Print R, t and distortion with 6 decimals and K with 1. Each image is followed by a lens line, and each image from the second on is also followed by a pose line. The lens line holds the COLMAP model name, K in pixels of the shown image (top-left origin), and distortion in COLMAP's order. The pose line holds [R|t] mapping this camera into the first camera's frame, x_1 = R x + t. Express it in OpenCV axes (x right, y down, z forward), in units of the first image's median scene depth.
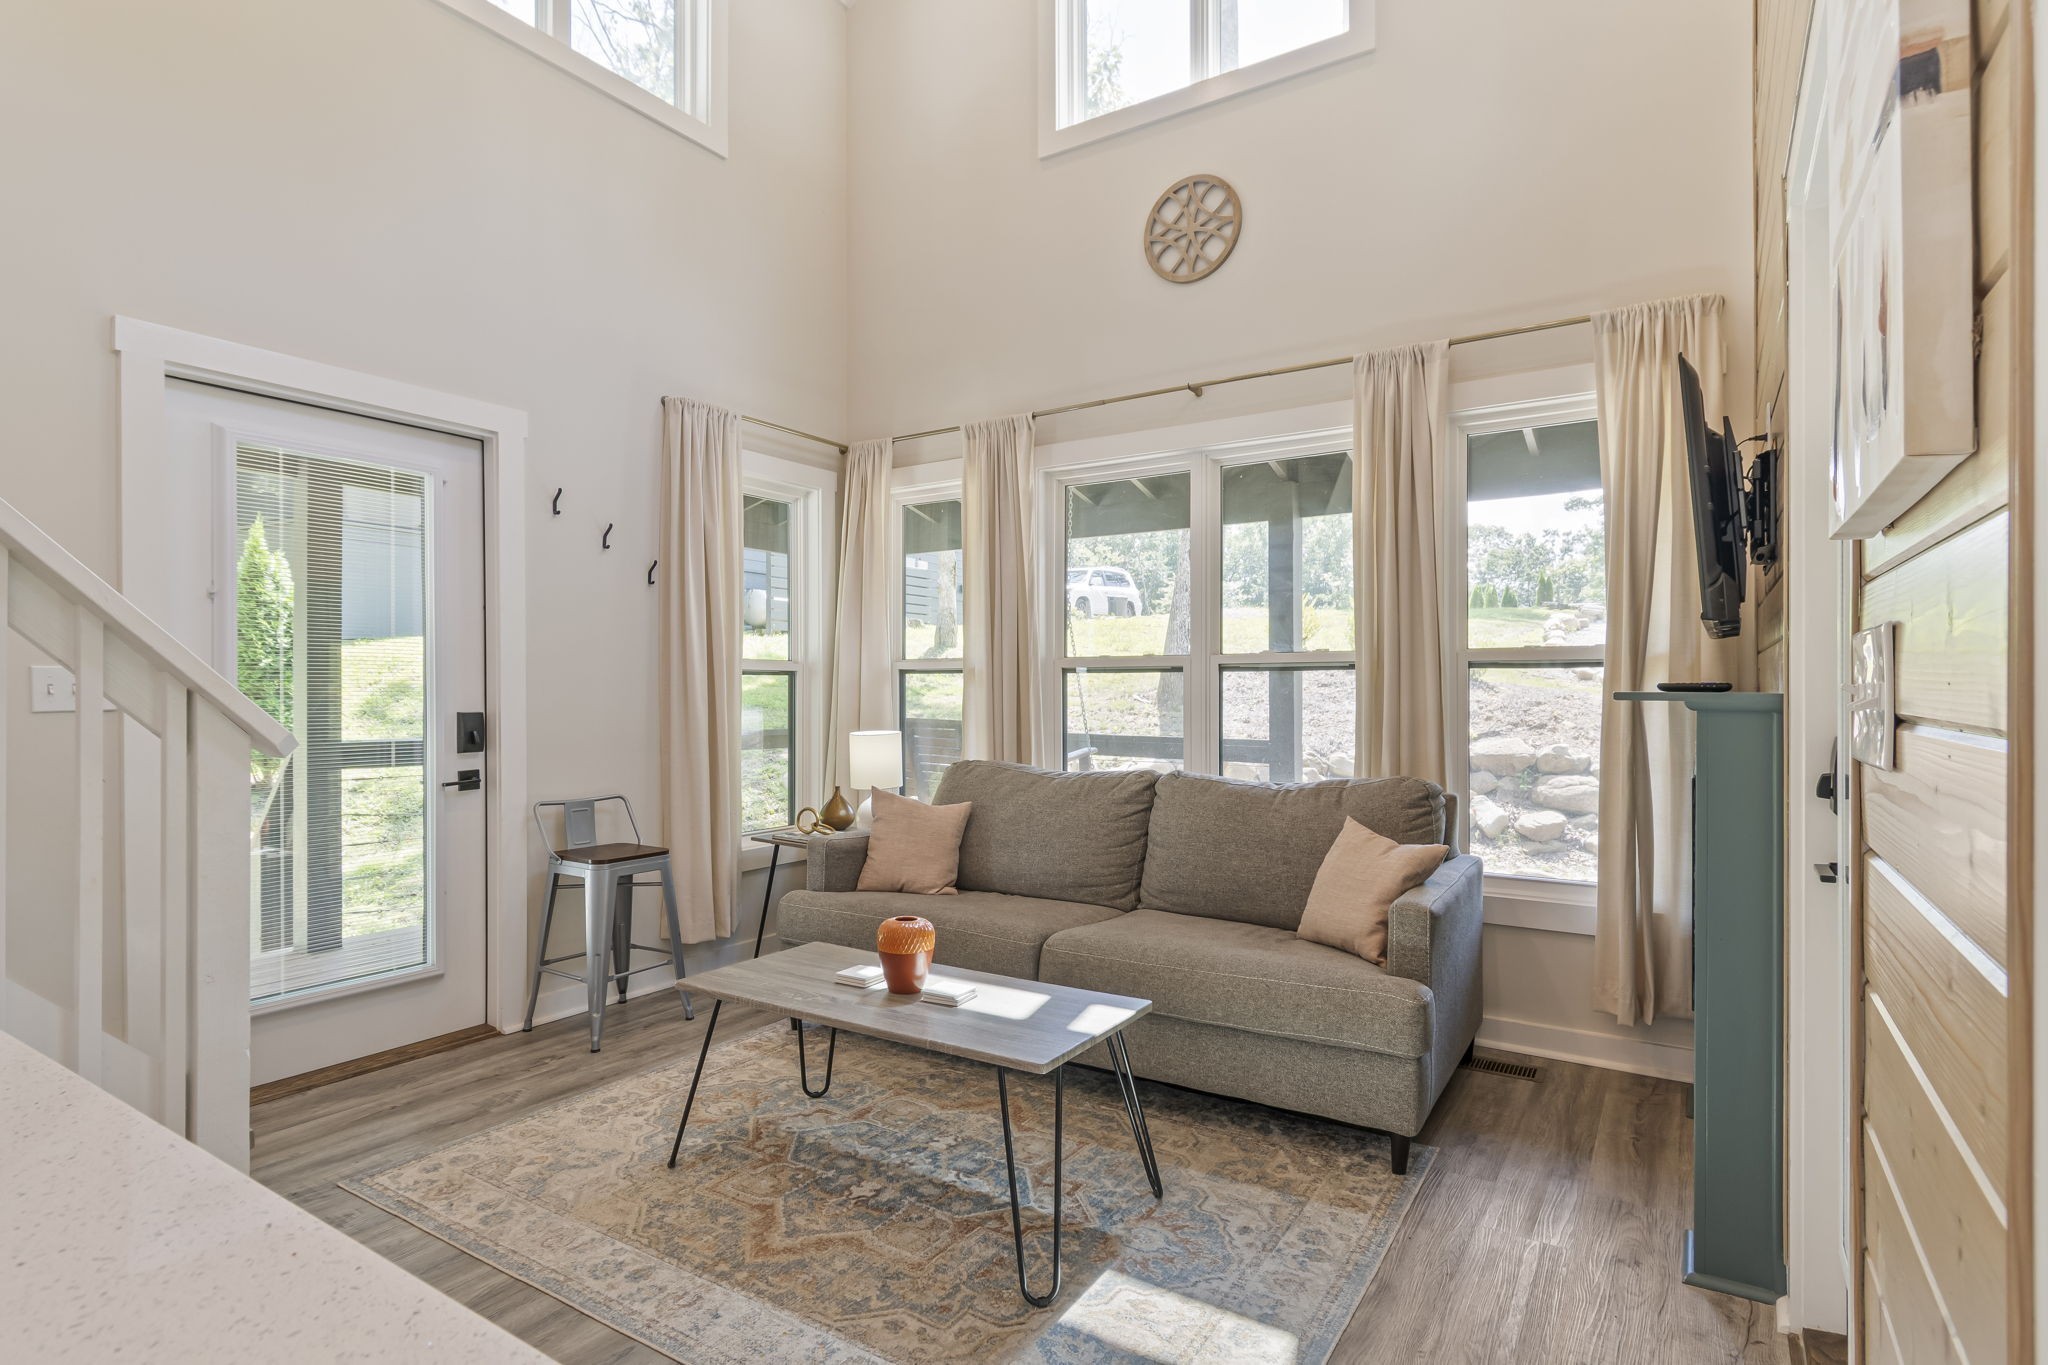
lens RADIAL K [[1027.1, 0, 1020.8], [0, 1027.1, 694.2], [0, 0, 1]] dist [0.001950, -0.002232]
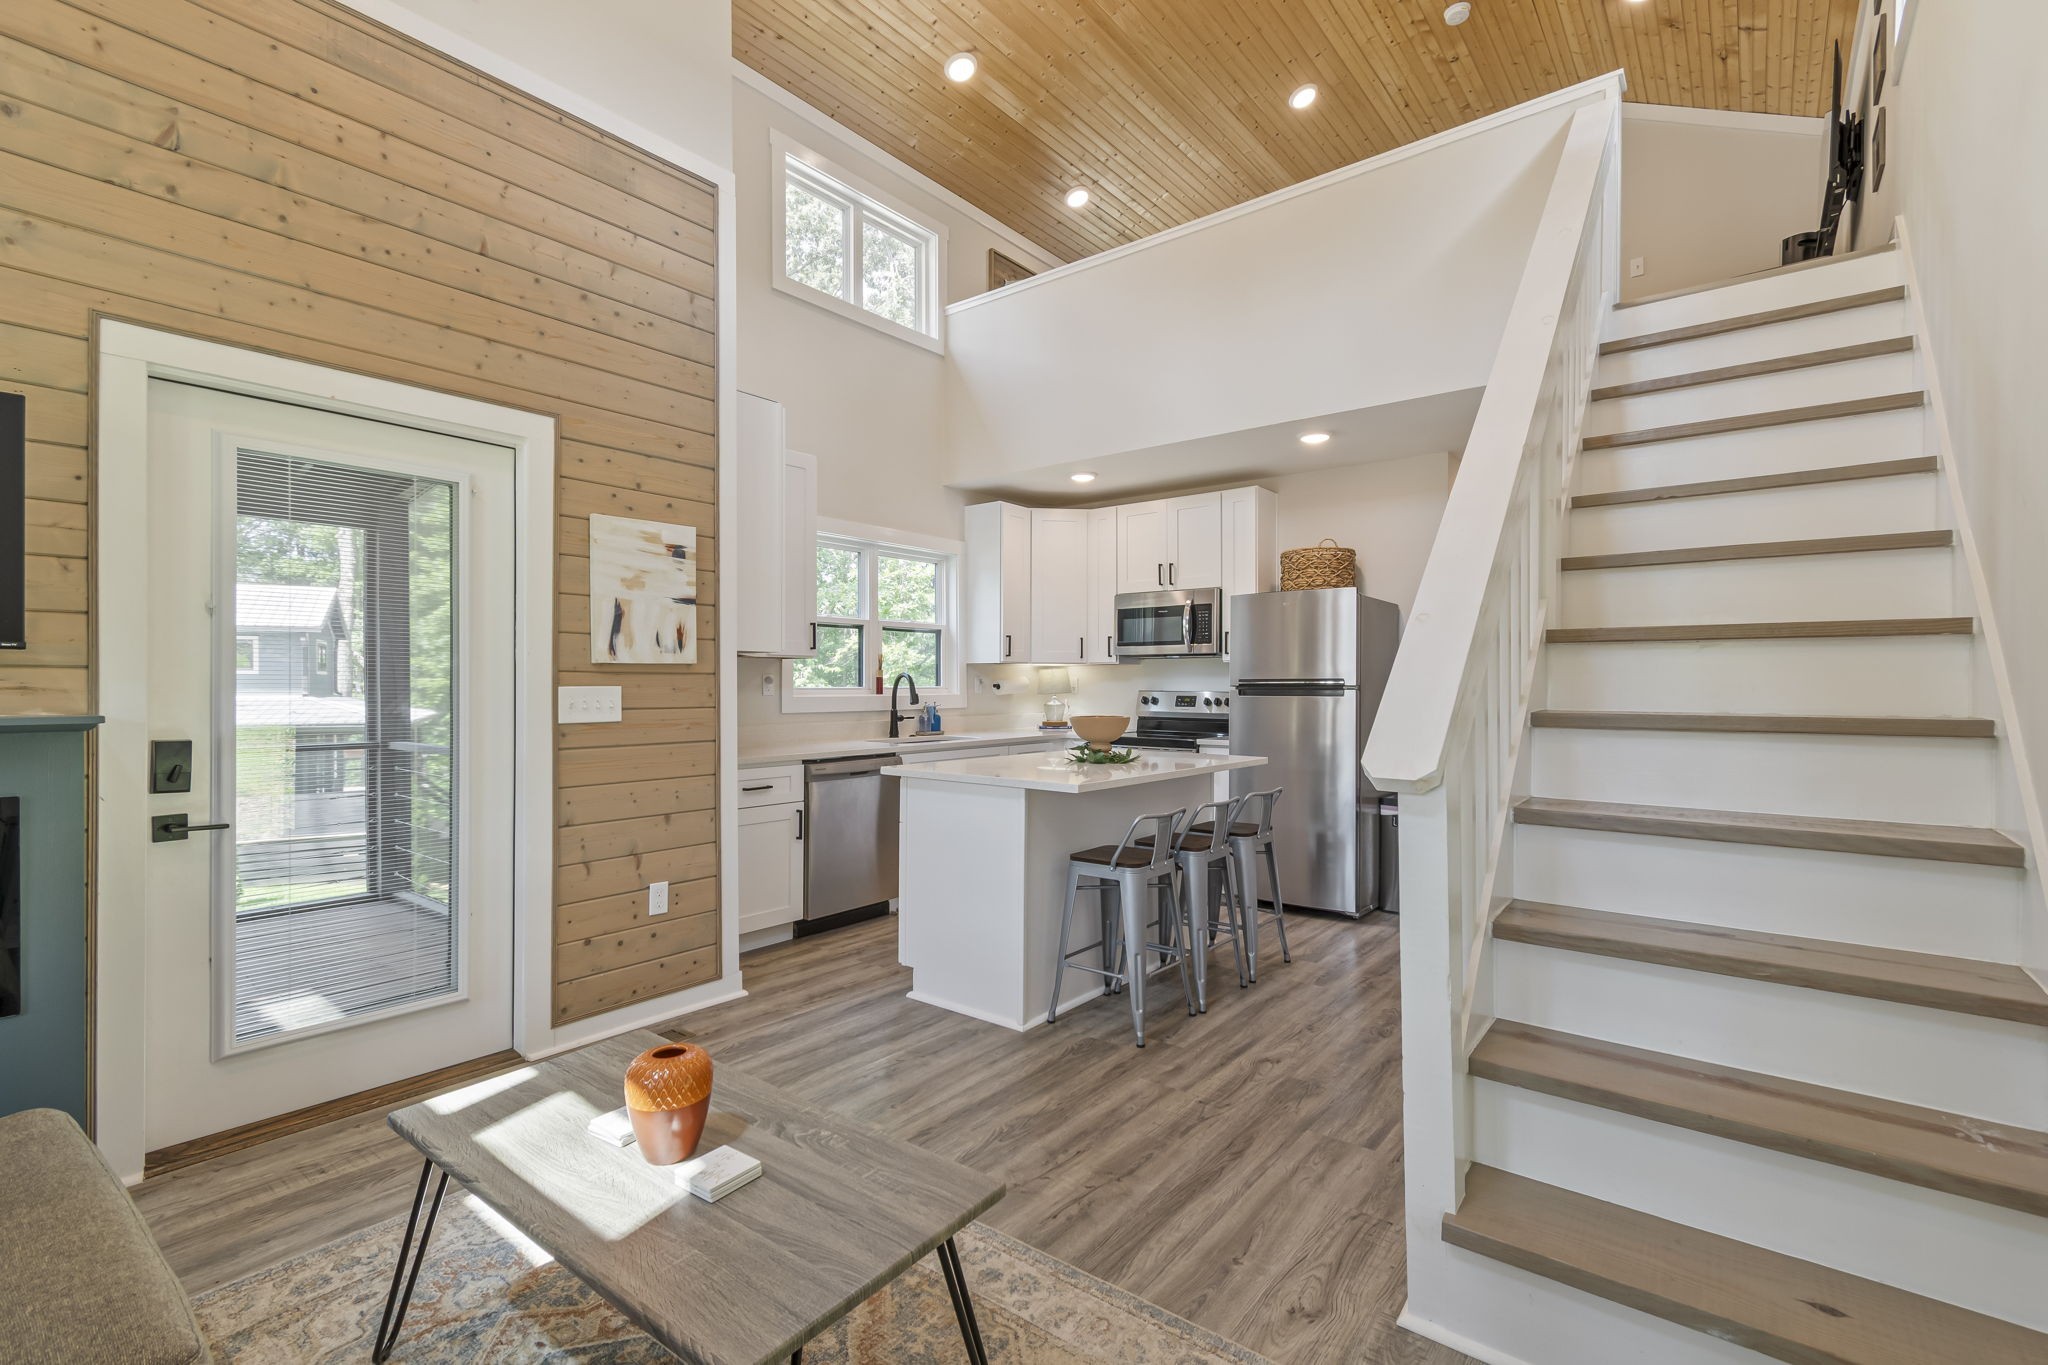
lens RADIAL K [[918.1, 0, 1025.9], [0, 918.1, 683.2], [0, 0, 1]] dist [0.002877, -0.001750]
pose [[-0.996072, 0.001265, 0.088537, -0.280794], [0.001567, 0.999993, 0.003347, -0.022093], [-0.088532, 0.003473, -0.996067, 1.099386]]
